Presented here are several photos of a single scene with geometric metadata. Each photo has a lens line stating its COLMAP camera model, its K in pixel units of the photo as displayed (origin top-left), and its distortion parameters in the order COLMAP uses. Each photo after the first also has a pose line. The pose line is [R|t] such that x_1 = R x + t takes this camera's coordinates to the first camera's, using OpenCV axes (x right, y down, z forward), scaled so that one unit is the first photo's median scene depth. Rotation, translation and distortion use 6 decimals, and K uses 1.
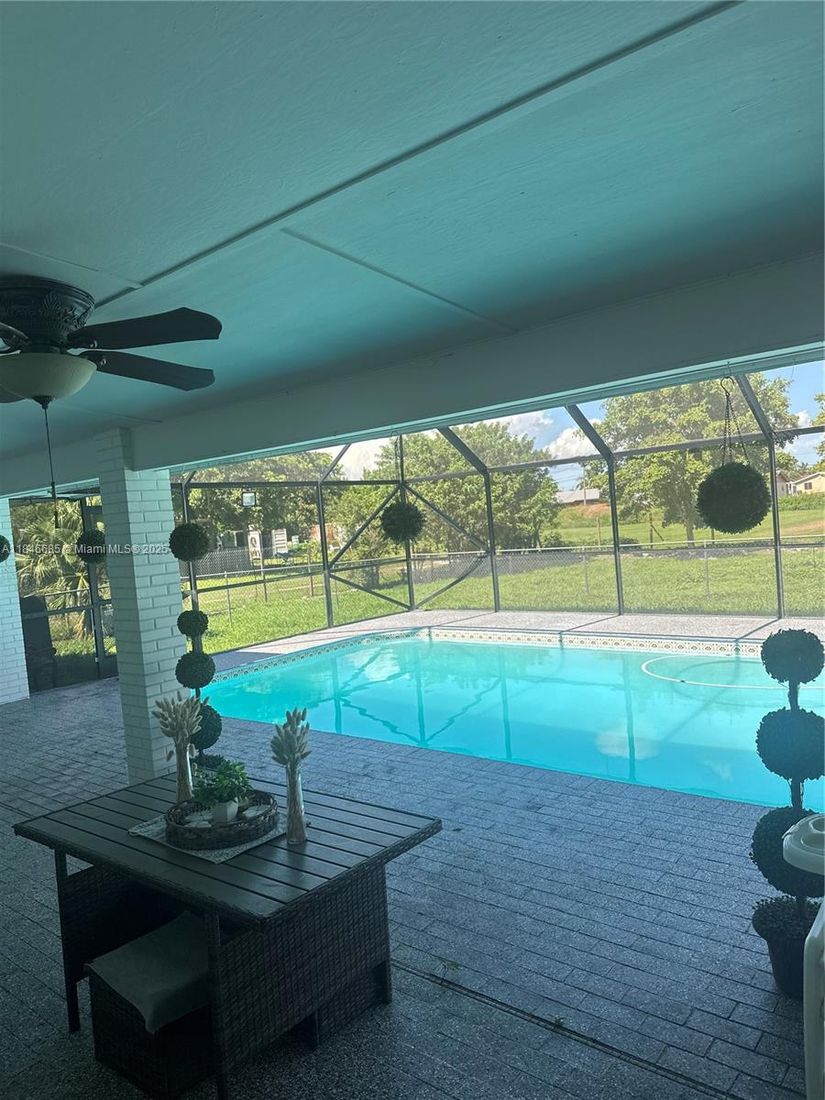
lens RADIAL K [[758.7, 0, 418.9], [0, 758.7, 565.7], [0, 0, 1]] dist [0.140788, -0.253052]
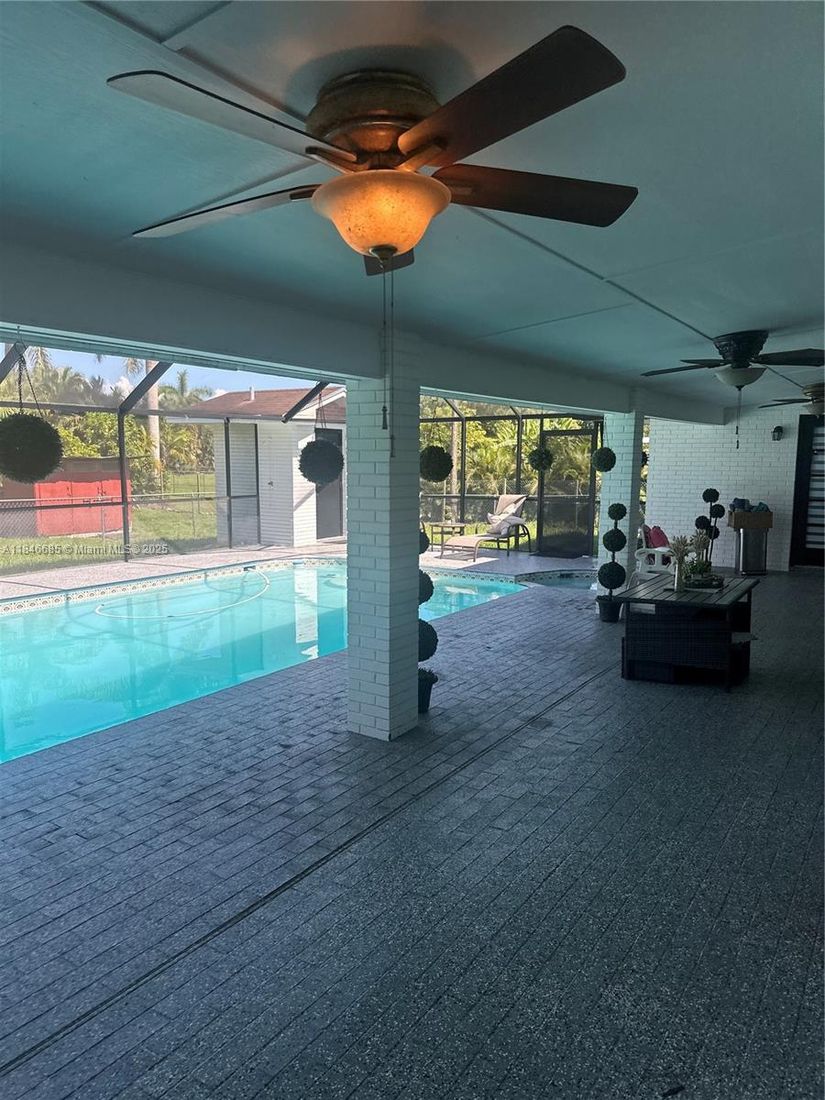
lens RADIAL K [[758.7, 0, 418.9], [0, 758.7, 565.7], [0, 0, 1]] dist [0.140788, -0.253052]
pose [[-0.091366, -0.065106, 0.993687, -1.082378], [0.072893, 0.994746, 0.071878, 0.030293], [-0.993146, 0.079000, -0.086140, 0.899296]]
